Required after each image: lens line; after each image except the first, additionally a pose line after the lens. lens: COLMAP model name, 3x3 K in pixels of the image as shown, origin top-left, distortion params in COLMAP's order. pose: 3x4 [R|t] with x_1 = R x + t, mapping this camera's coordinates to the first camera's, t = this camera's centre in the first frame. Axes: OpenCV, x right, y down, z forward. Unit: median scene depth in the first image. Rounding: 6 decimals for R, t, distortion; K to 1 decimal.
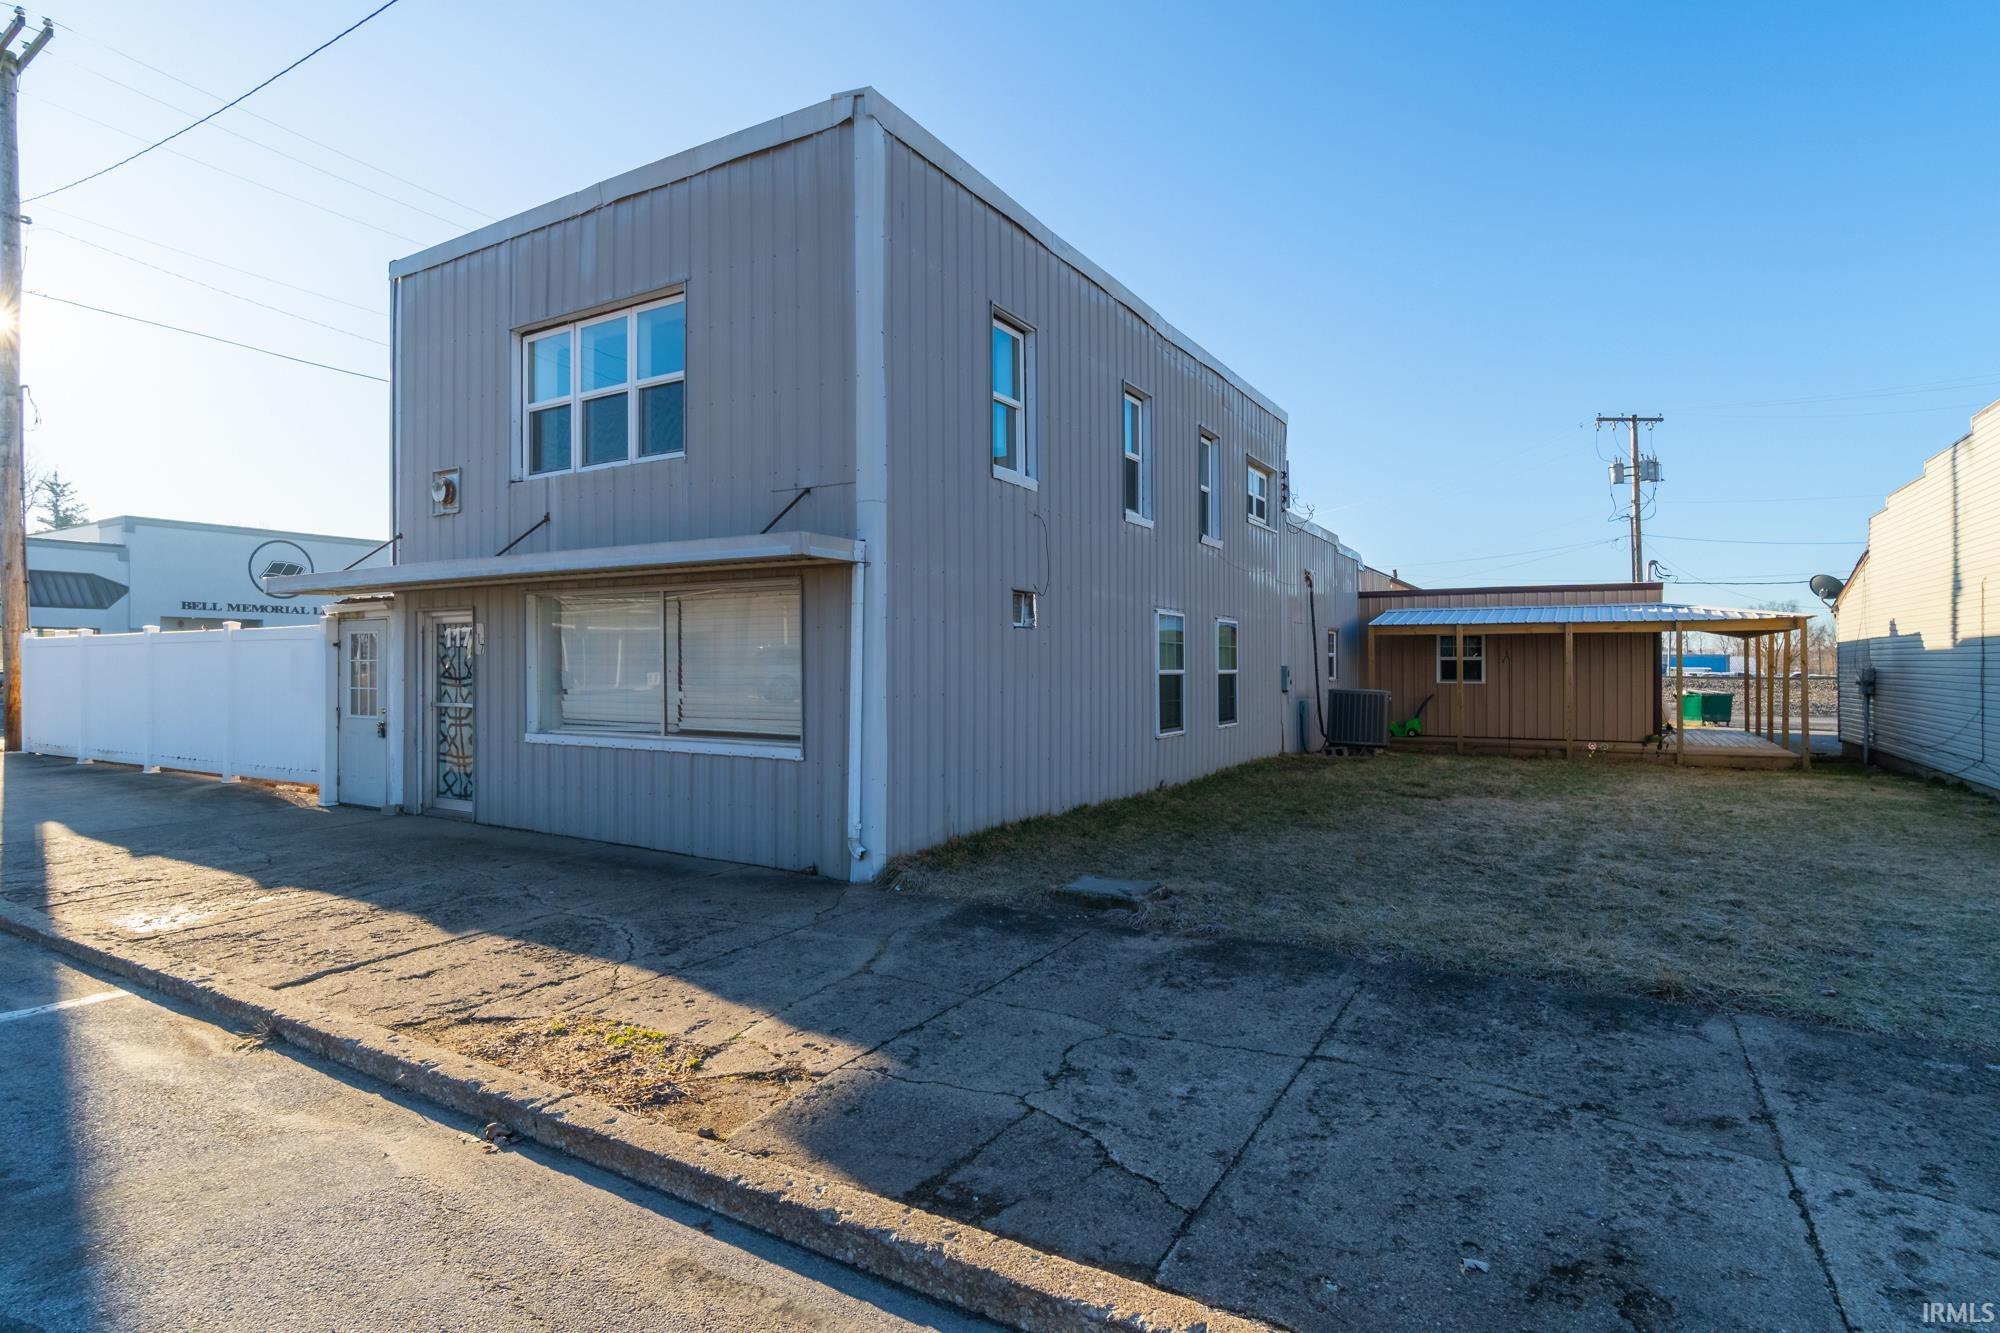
lens RADIAL K [[1026.8, 0, 996.2], [0, 1026.8, 658.9], [0, 0, 1]] dist [-0.002326, -0.000287]
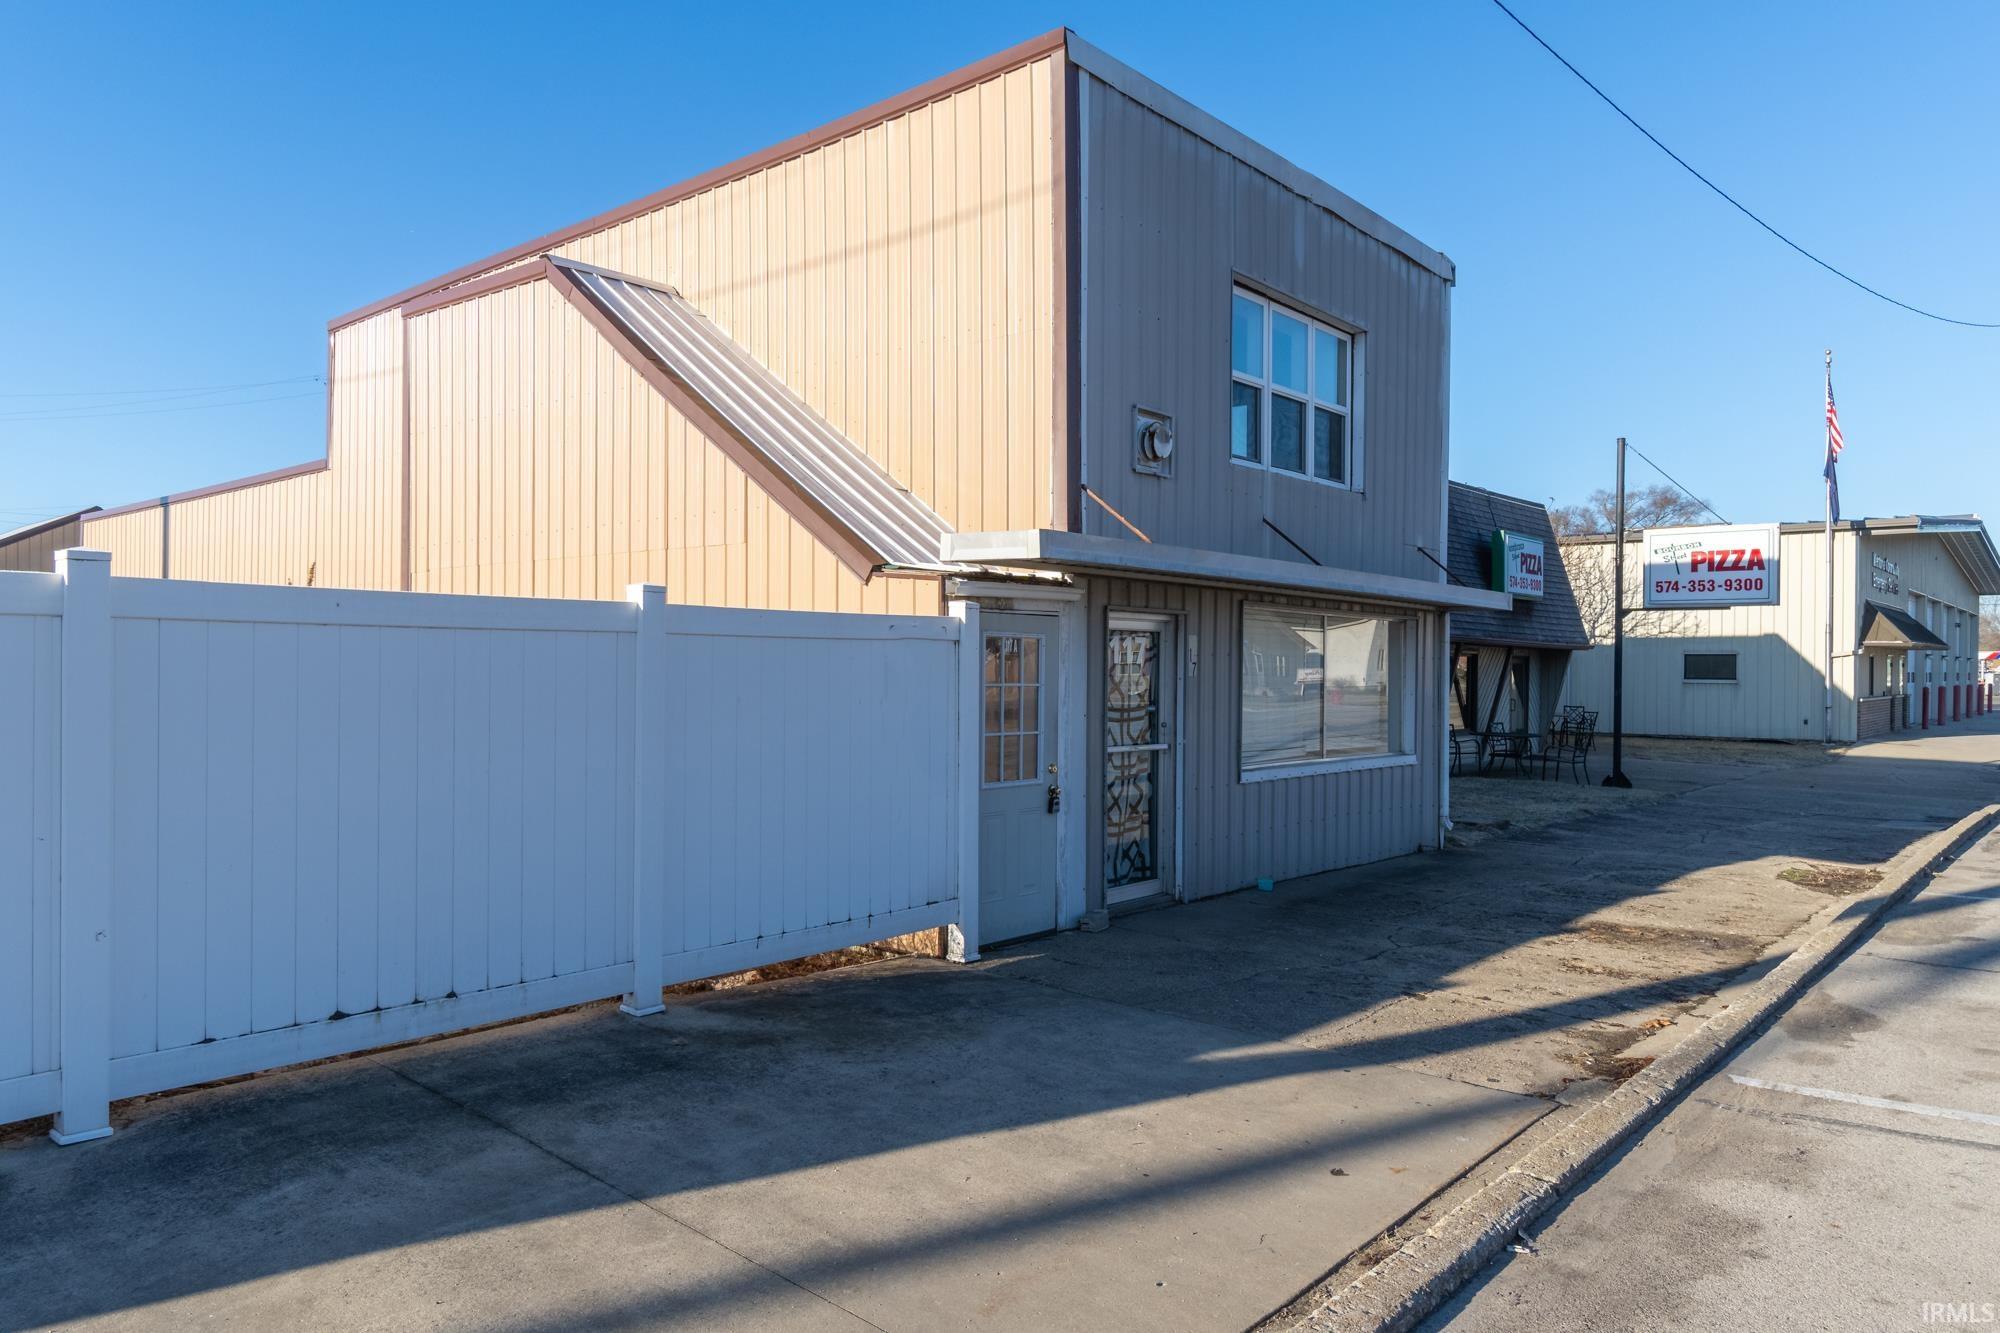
lens RADIAL K [[1262.7, 0, 1002.8], [0, 1262.7, 681.9], [0, 0, 1]] dist [0.001061, -0.002360]
pose [[0.192618, -0.004577, 0.981263, -1.383029], [-0.010722, 0.999920, 0.006768, -0.005111], [-0.981215, -0.011825, 0.192553, 0.921256]]
